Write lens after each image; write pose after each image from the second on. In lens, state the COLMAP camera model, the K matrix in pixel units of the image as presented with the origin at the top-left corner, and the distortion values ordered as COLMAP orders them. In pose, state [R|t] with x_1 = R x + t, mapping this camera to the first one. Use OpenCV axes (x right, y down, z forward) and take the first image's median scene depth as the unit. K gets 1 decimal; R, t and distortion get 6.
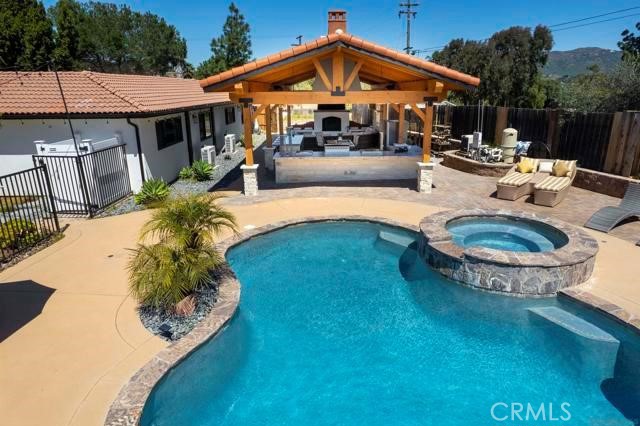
lens RADIAL K [[421.5, 0, 324.9], [0, 421.5, 221.8], [0, 0, 1]] dist [-0.072030, 0.071479]
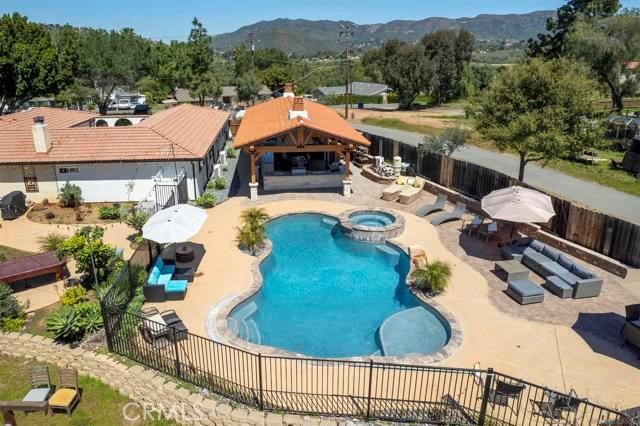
lens RADIAL K [[440.7, 0, 292.2], [0, 440.7, 210.8], [0, 0, 1]] dist [-0.005848, -0.001794]
pose [[0.998558, -0.017493, 0.050744, -0.110444], [0.016290, 0.999579, 0.024006, -0.057581], [-0.051143, -0.023145, 0.998423, -0.991784]]
